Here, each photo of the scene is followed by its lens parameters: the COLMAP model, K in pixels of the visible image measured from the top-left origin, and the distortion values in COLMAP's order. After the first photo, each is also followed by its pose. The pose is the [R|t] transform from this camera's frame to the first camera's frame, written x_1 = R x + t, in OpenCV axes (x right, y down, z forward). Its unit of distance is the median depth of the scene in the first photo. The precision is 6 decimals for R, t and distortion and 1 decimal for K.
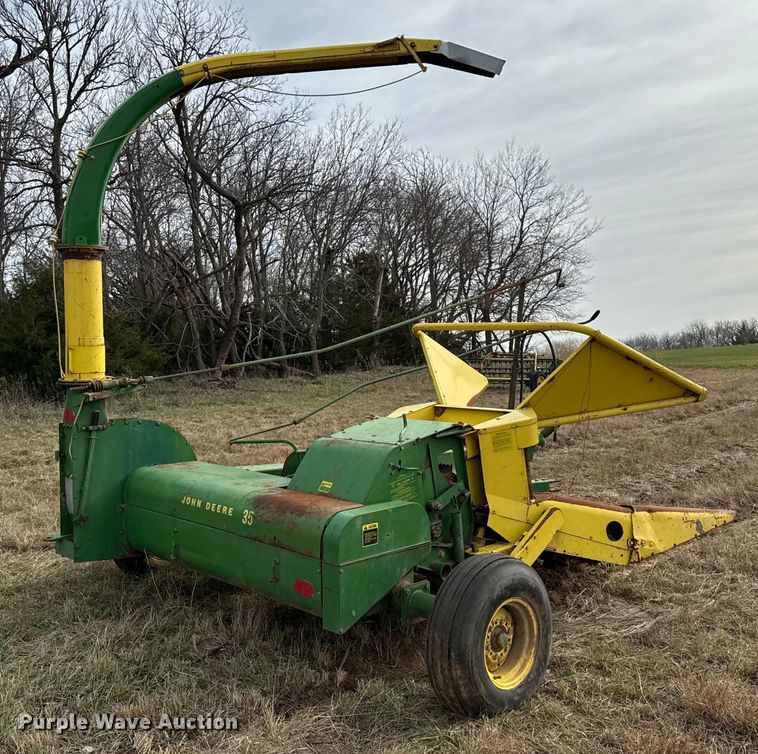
lens RADIAL K [[797.4, 0, 348.8], [0, 797.4, 352.2], [0, 0, 1]] dist [0.172635, -0.417637]
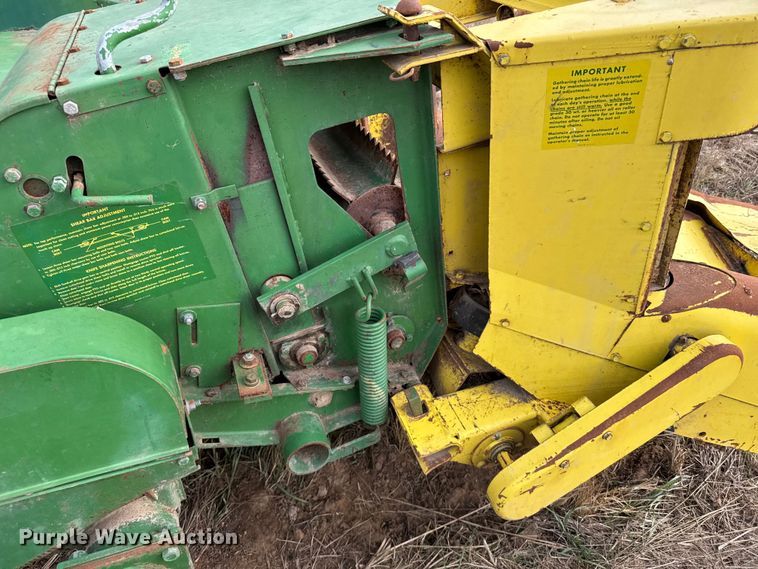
lens RADIAL K [[548.9, 0, 379.0], [0, 548.9, 284.5], [0, 0, 1]] dist [0.177849, -0.310917]
pose [[0.937026, 0.235870, -0.257580, 0.186159], [-0.047311, 0.816427, 0.575507, 0.060432], [0.346040, -0.527079, 0.776173, 0.814821]]
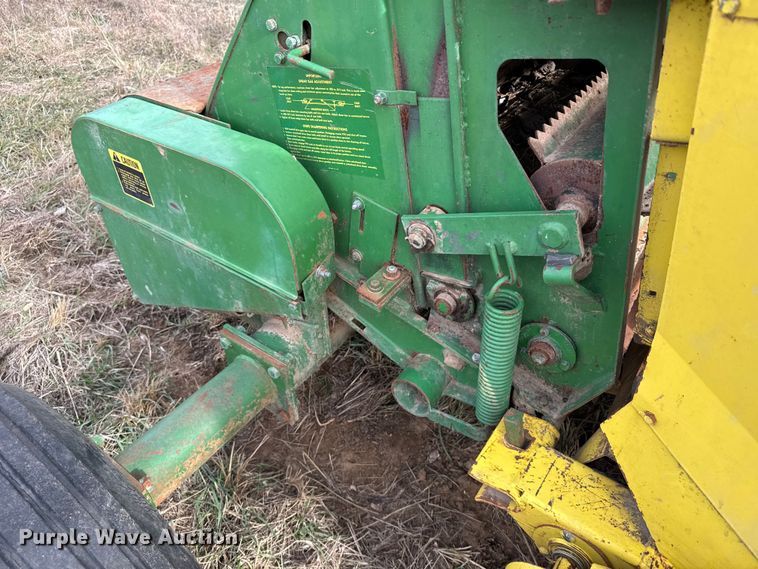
lens RADIAL K [[548.9, 0, 379.0], [0, 548.9, 284.5], [0, 0, 1]] dist [0.177849, -0.310917]
pose [[0.224176, 0.630240, -0.743332, 0.254072], [-0.000247, 0.762782, 0.646656, 0.072126], [0.974549, -0.144781, 0.171153, 0.903837]]
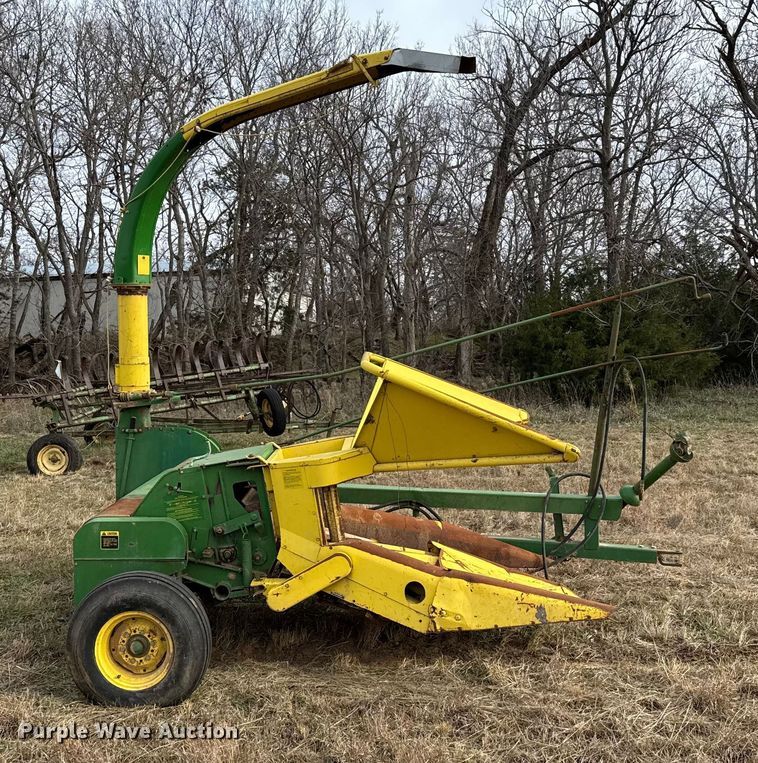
lens RADIAL K [[948.1, 0, 379.0], [0, 948.1, 381.5], [0, 0, 1]] dist [0.095791, -0.013042]
pose [[0.735313, 0.049869, -0.675890, 1.059960], [-0.022917, 0.998548, 0.048744, -0.069034], [0.677340, -0.020353, 0.735389, 0.206146]]
